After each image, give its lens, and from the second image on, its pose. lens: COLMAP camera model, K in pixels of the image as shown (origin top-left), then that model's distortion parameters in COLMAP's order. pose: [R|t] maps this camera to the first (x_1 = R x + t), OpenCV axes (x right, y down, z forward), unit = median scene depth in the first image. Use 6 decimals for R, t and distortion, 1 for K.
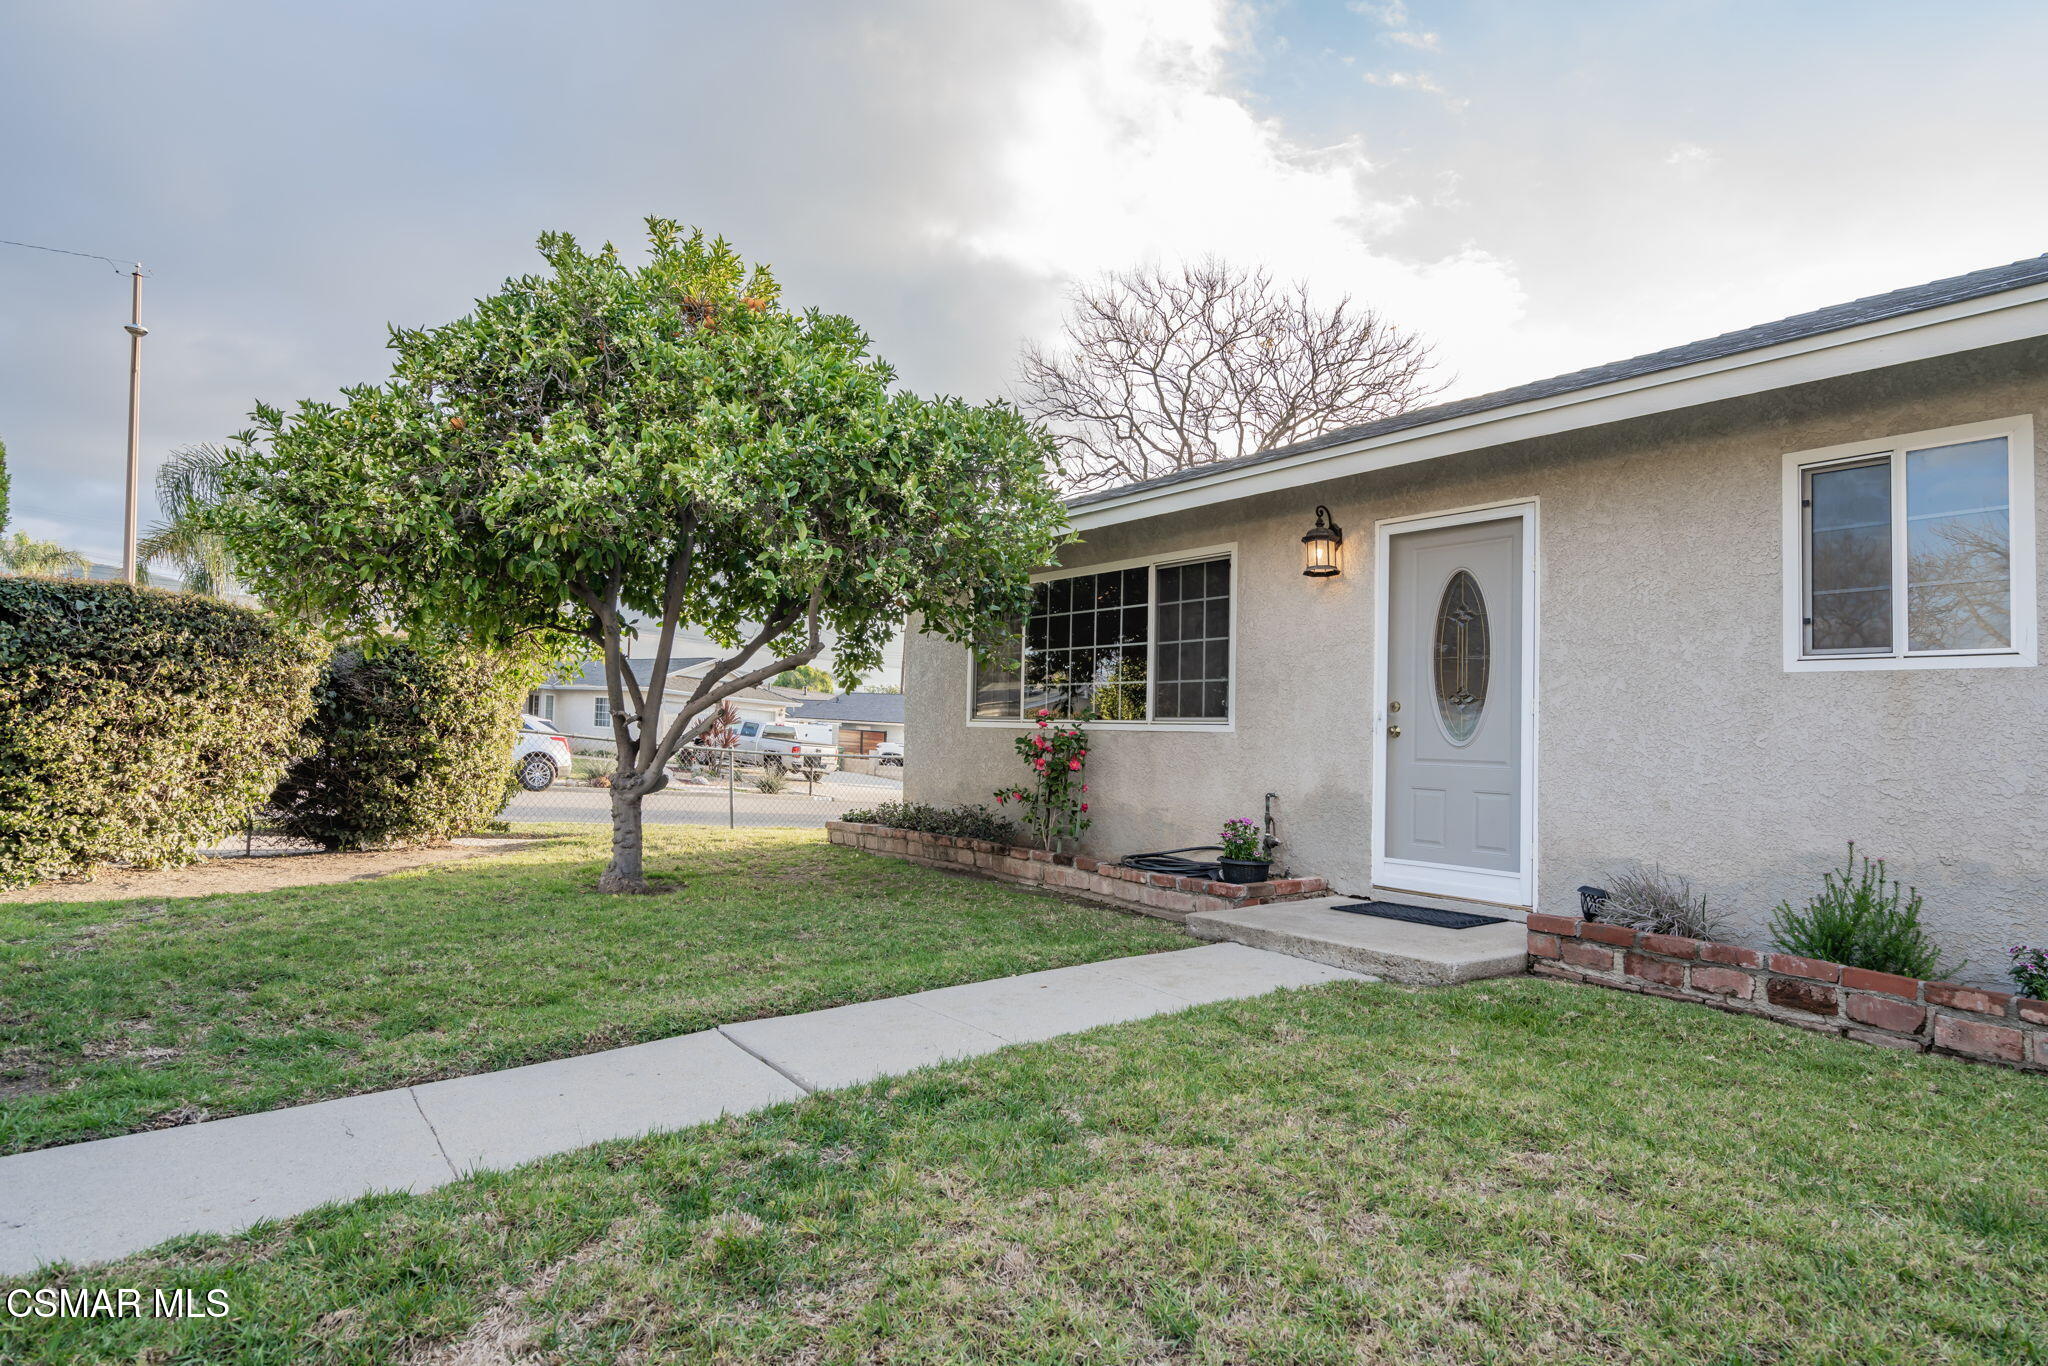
lens RADIAL K [[1071.2, 0, 1060.4], [0, 1071.2, 681.9], [0, 0, 1]] dist [0.004147, 0.001879]
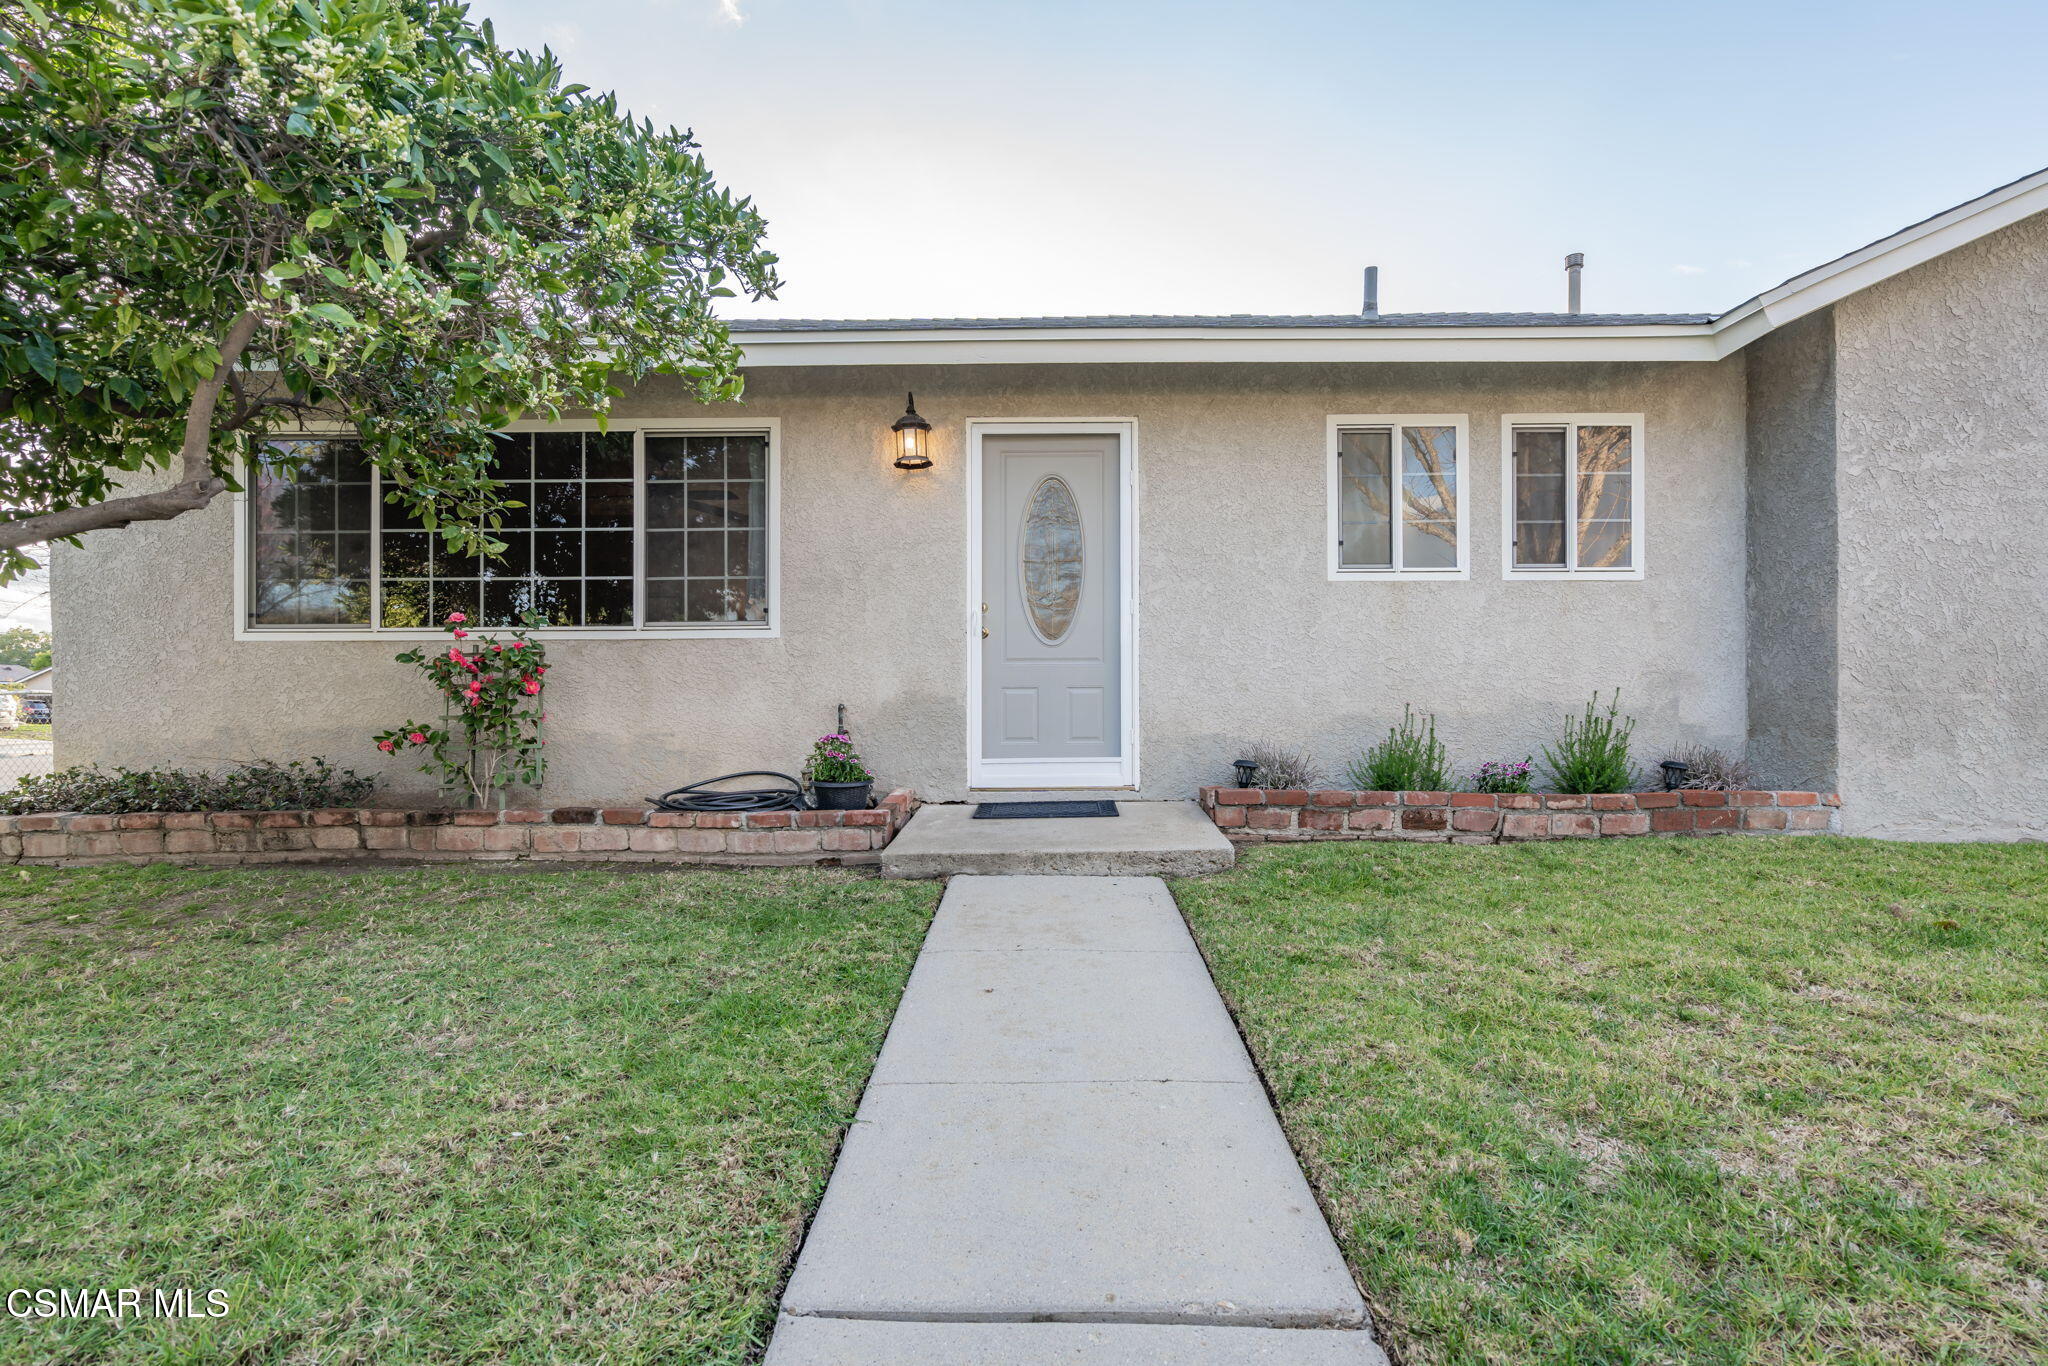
lens RADIAL K [[932.5, 0, 1027.3], [0, 932.5, 639.2], [0, 0, 1]] dist [-0.002400, 0.000729]
pose [[0.631104, -0.023335, 0.775347, -0.325170], [-0.015541, 0.998966, 0.042716, 0.014044], [-0.775542, -0.039008, 0.630089, 0.401593]]
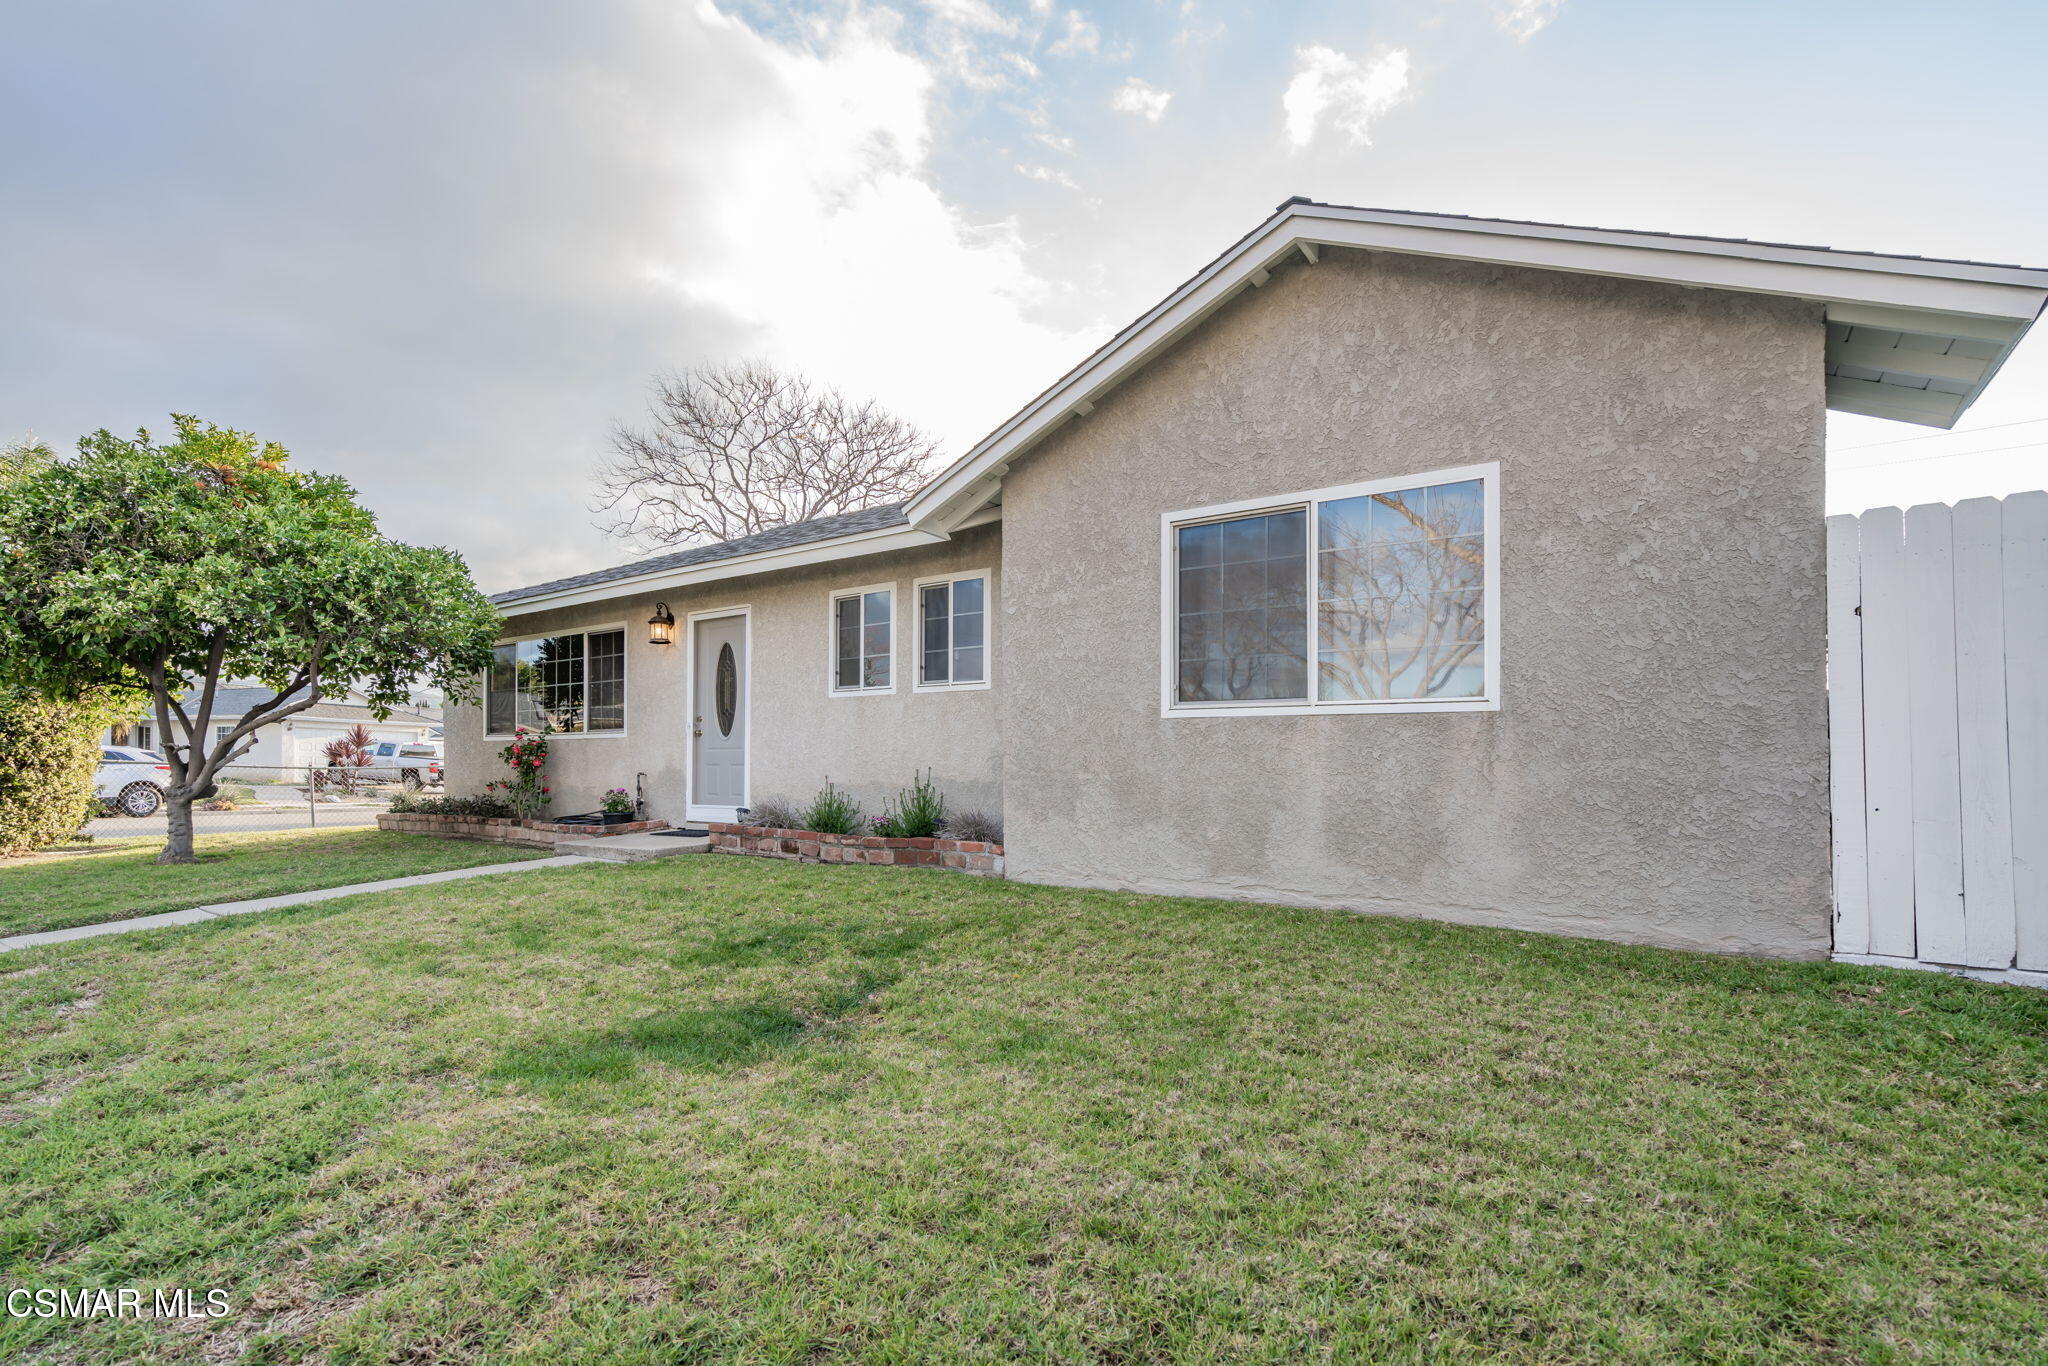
lens RADIAL K [[938.0, 0, 1021.8], [0, 938.0, 697.1], [0, 0, 1]] dist [0.001177, 0.000291]
pose [[0.958205, -0.036509, 0.283745, 0.366646], [0.033238, 0.999314, 0.016337, -0.019341], [-0.284147, -0.006223, 0.958761, -0.599169]]
